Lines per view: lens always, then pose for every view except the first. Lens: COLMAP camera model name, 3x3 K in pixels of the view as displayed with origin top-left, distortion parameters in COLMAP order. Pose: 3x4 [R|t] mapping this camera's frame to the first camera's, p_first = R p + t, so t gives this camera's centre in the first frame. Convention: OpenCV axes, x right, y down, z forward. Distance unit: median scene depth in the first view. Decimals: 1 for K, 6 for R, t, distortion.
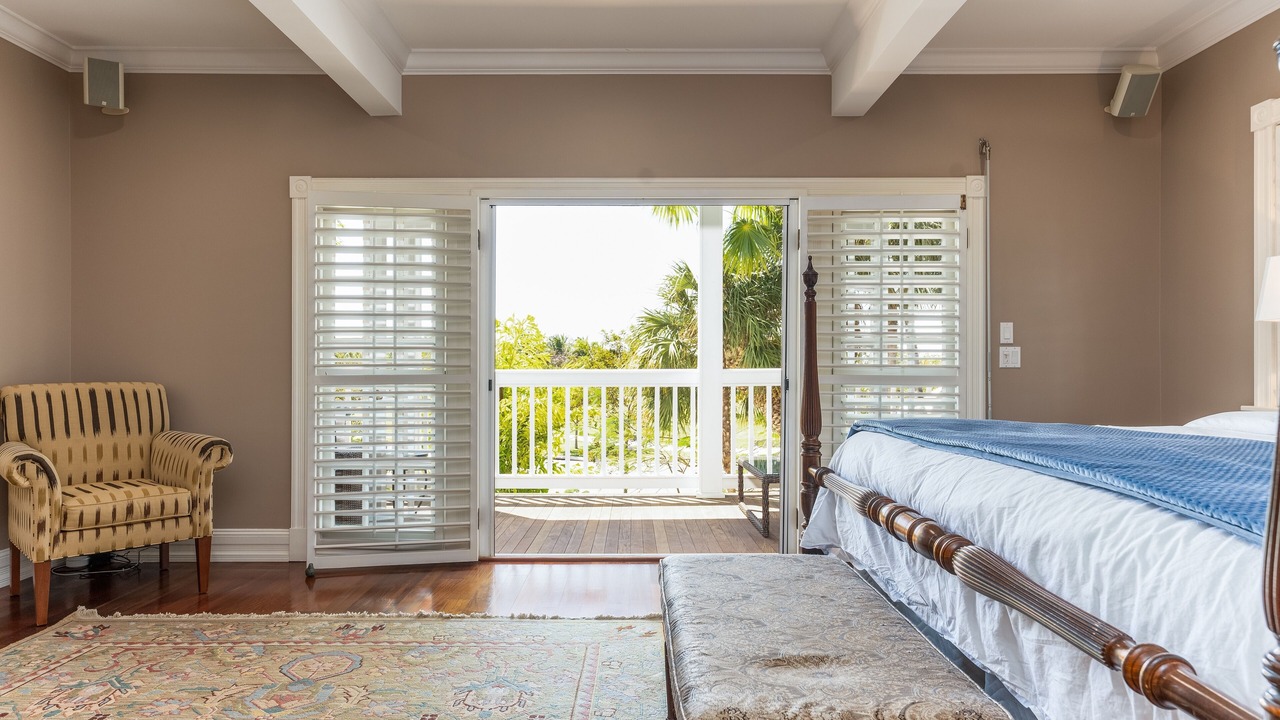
lens RADIAL K [[792.0, 0, 644.9], [0, 792.0, 359.1], [0, 0, 1]] dist [0.003888, 0.001284]
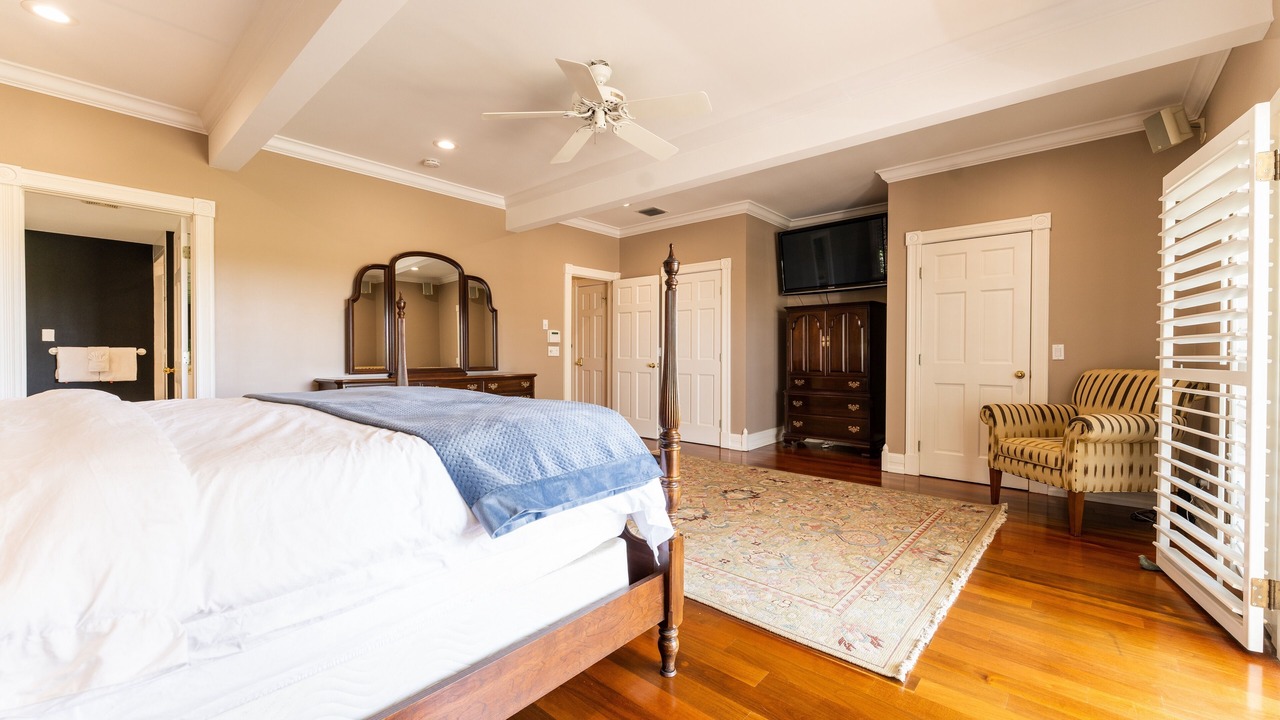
lens RADIAL K [[503.3, 0, 636.3], [0, 503.3, 359.4], [0, 0, 1]] dist [0.000327, 0.000394]
pose [[-0.669375, 0.006729, -0.742894, 0.614444], [-0.001124, 0.999949, 0.010069, 0.005998], [0.742924, 0.007575, -0.669333, 1.224367]]
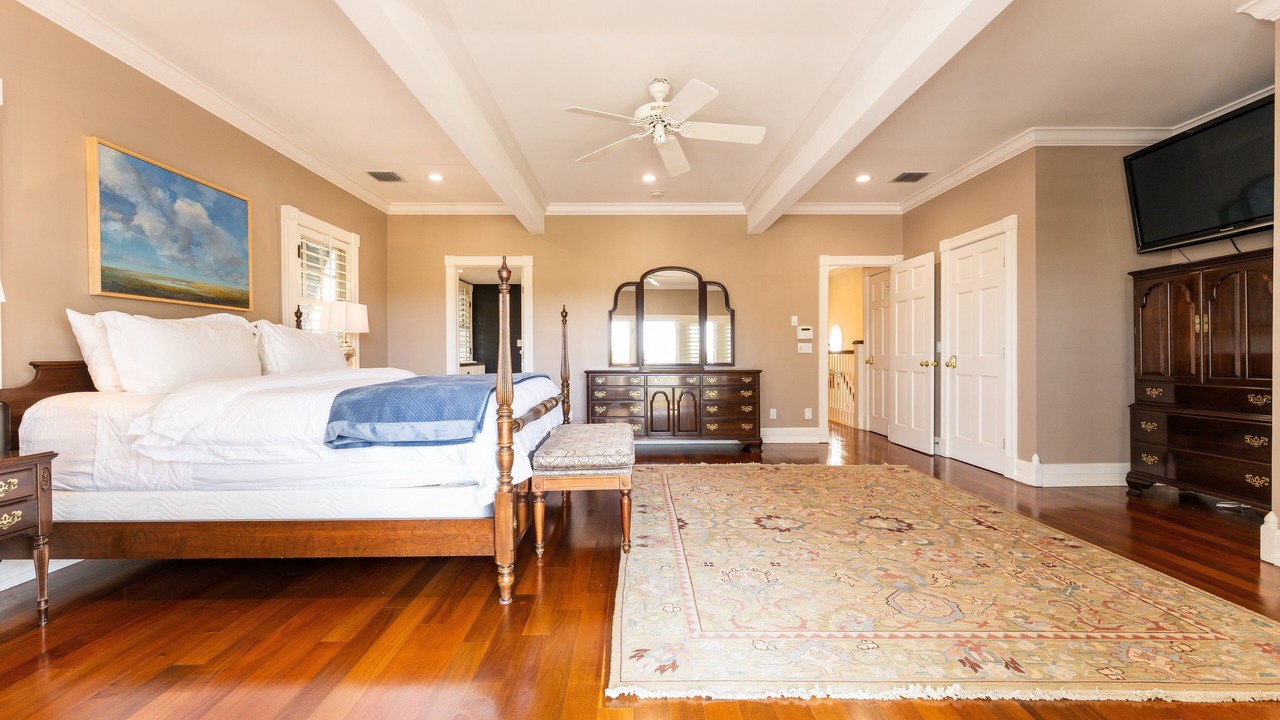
lens RADIAL K [[503.3, 0, 642.2], [0, 503.3, 358.2], [0, 0, 1]] dist [0.000327, 0.000394]
pose [[-0.999966, 0.004961, -0.006573, 0.003082], [0.004928, 0.999976, 0.004932, 0.020377], [0.006597, 0.004899, -0.999966, 1.567108]]
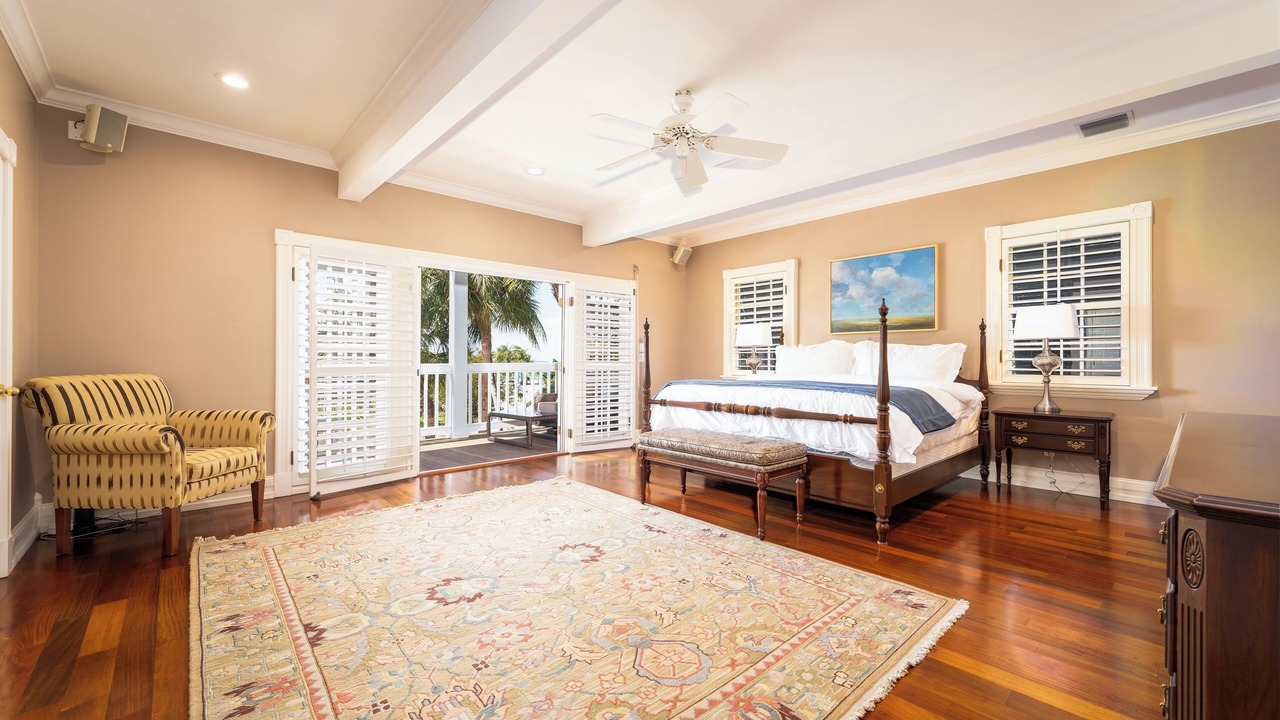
lens RADIAL K [[503.3, 0, 638.4], [0, 503.3, 360.4], [0, 0, 1]] dist [0.000327, 0.000394]
pose [[0.742883, 0.001189, 0.669420, -0.791768], [-0.004226, 0.999987, 0.002913, 0.002437], [-0.669407, -0.004993, 0.742879, -0.159501]]
